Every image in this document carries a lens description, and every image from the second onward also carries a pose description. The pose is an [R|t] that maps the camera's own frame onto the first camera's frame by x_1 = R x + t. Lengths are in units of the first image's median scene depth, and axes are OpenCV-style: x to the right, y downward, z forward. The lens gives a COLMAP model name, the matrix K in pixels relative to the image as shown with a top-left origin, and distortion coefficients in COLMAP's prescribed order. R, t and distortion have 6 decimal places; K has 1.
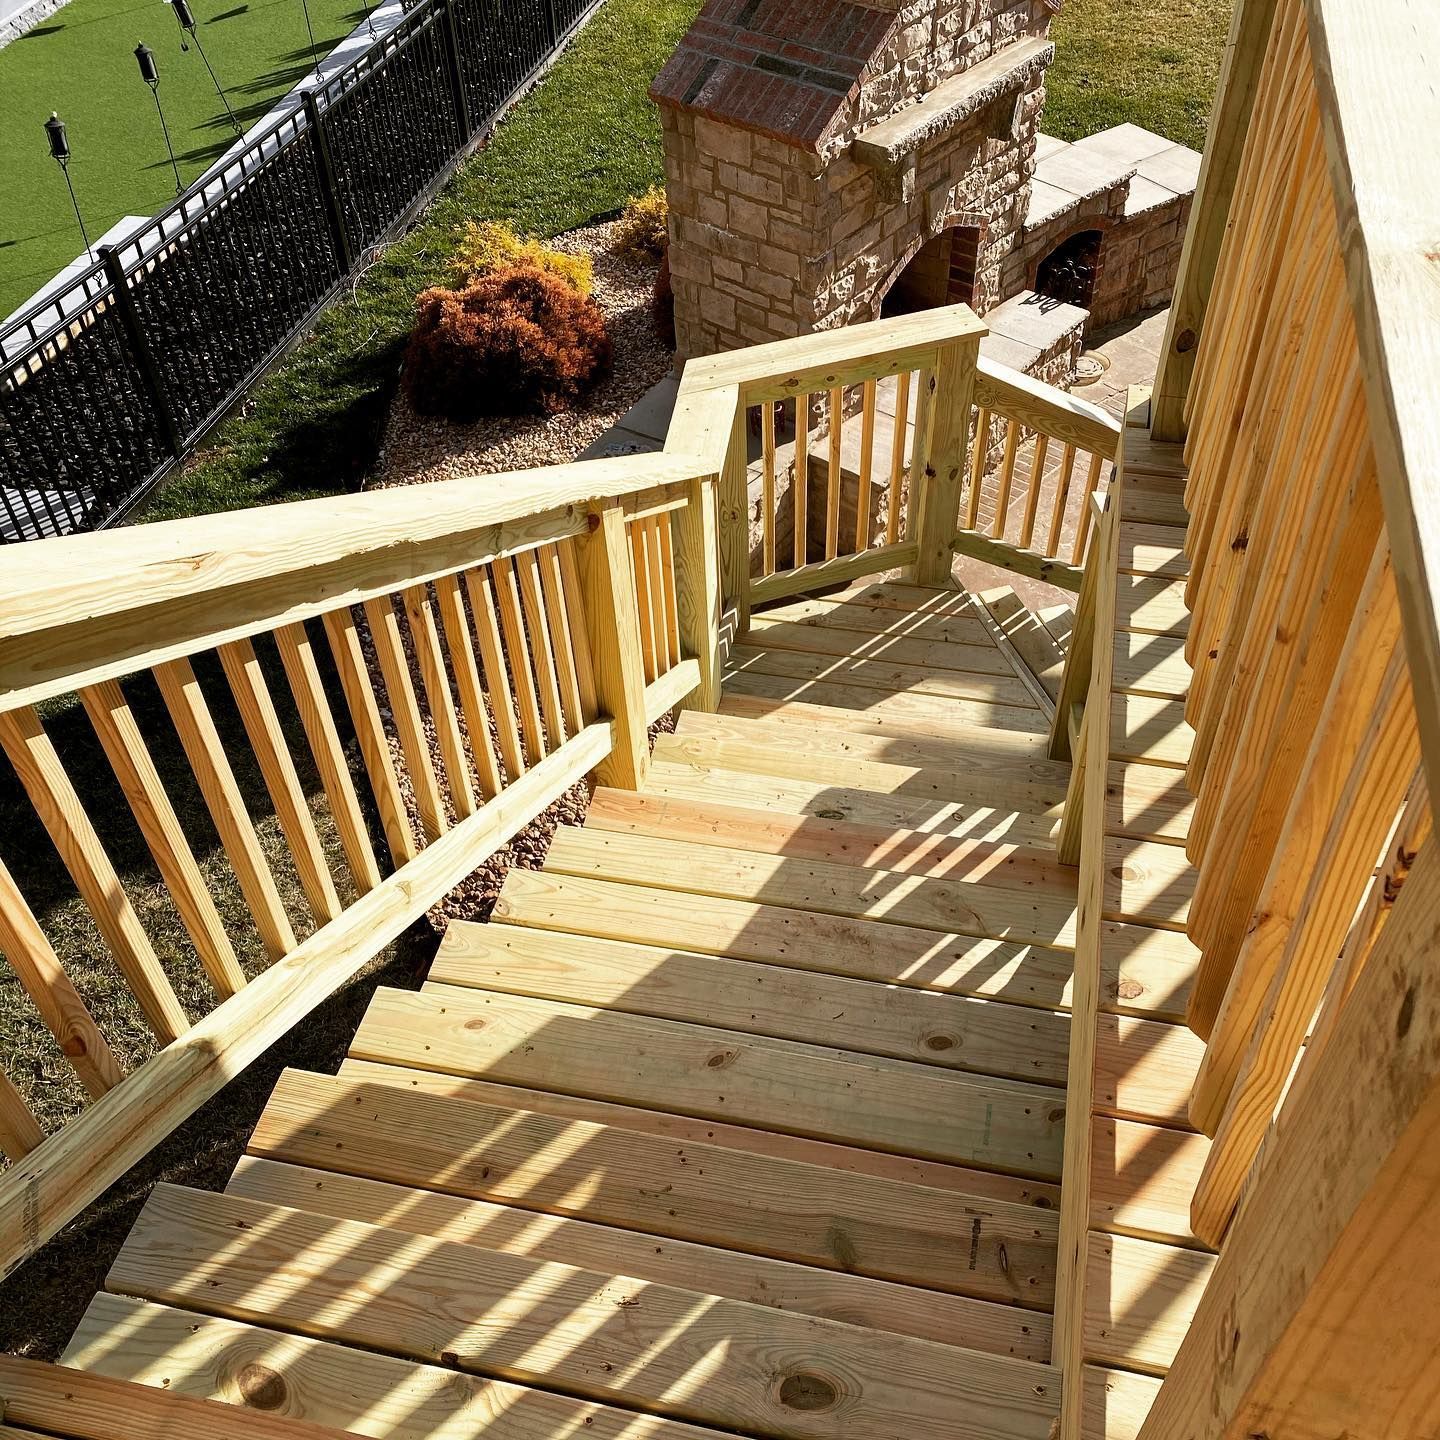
lens RADIAL K [[1455.2, 0, 729.8], [0, 1455.2, 727.0], [0, 0, 1]] dist [0.000138, 0.000000]
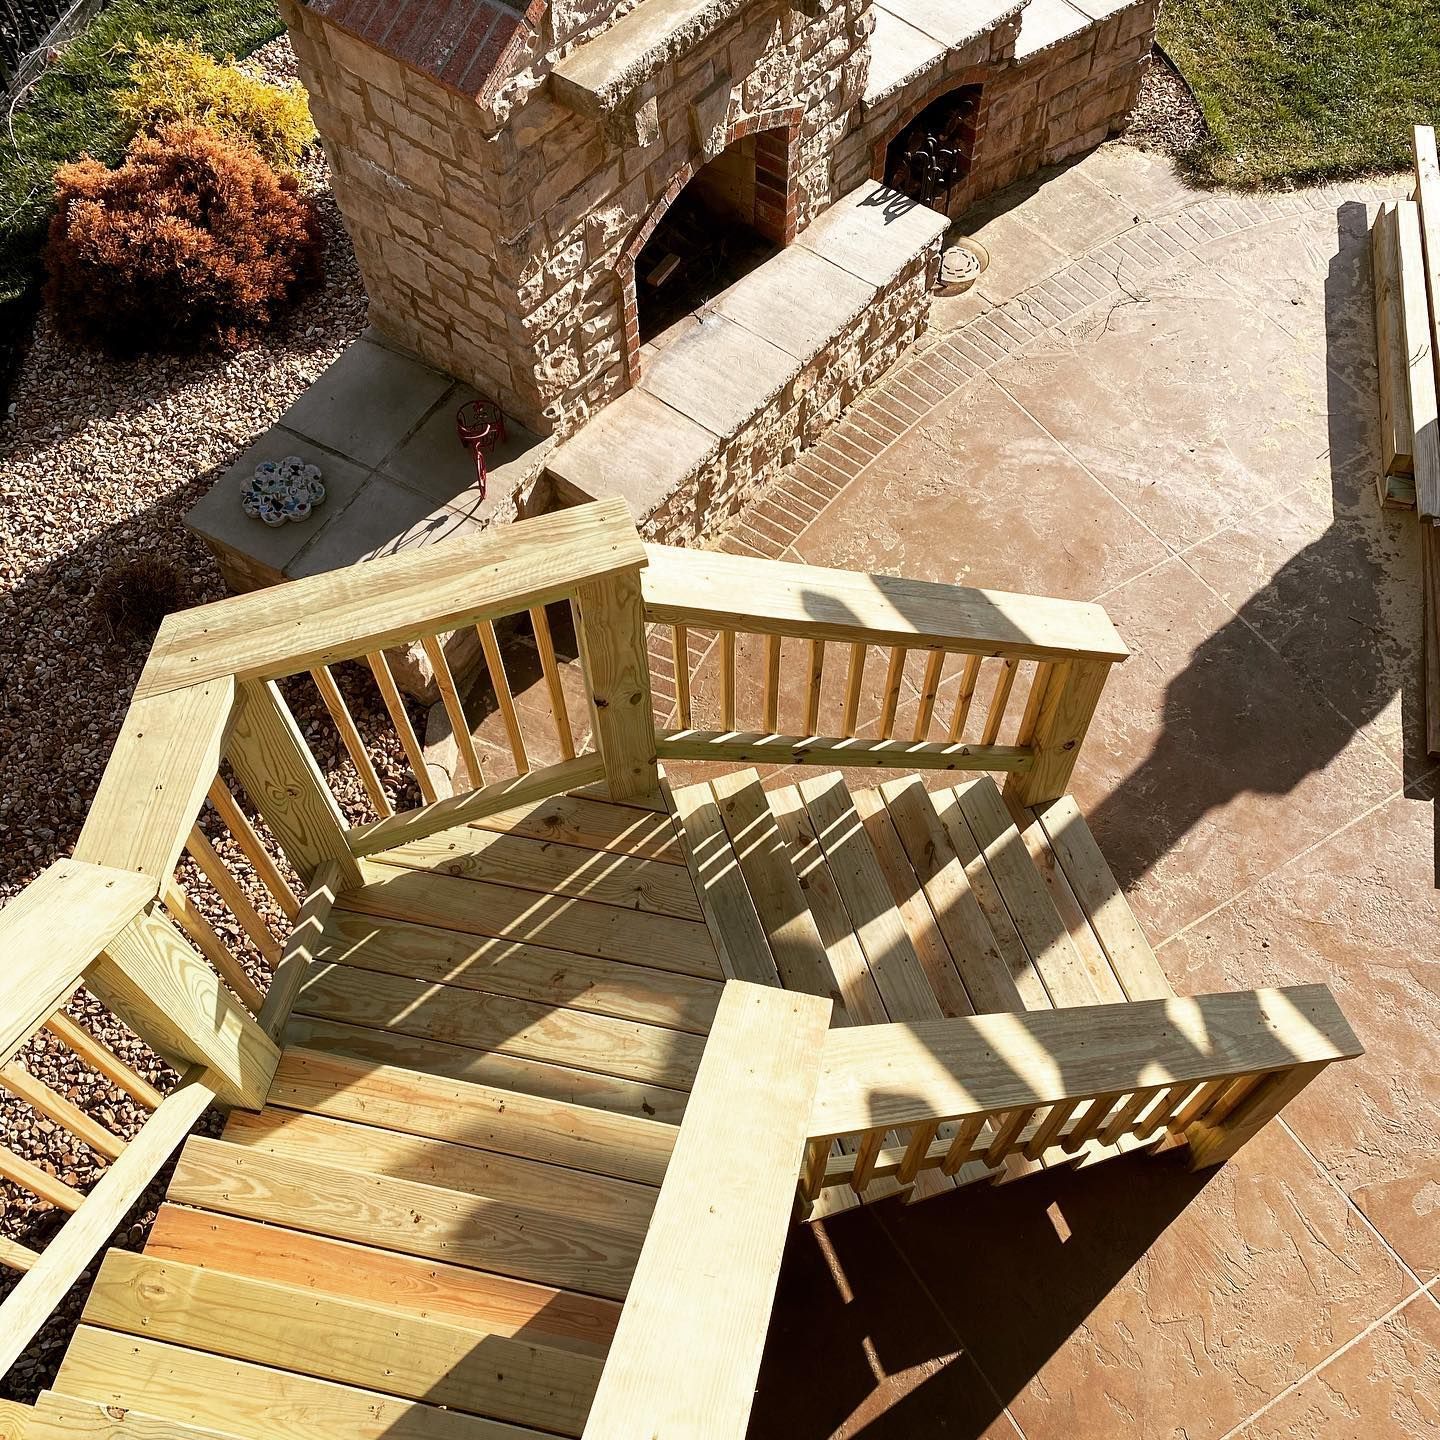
lens RADIAL K [[1455.2, 0, 737.1], [0, 1455.2, 674.9], [0, 0, 1]] dist [0.000138, 0.000000]
pose [[0.999902, 0.000754, 0.013973, 0.143041], [-0.003907, 0.973888, 0.226996, -0.253432], [-0.013437, -0.227028, 0.973795, 0.254504]]
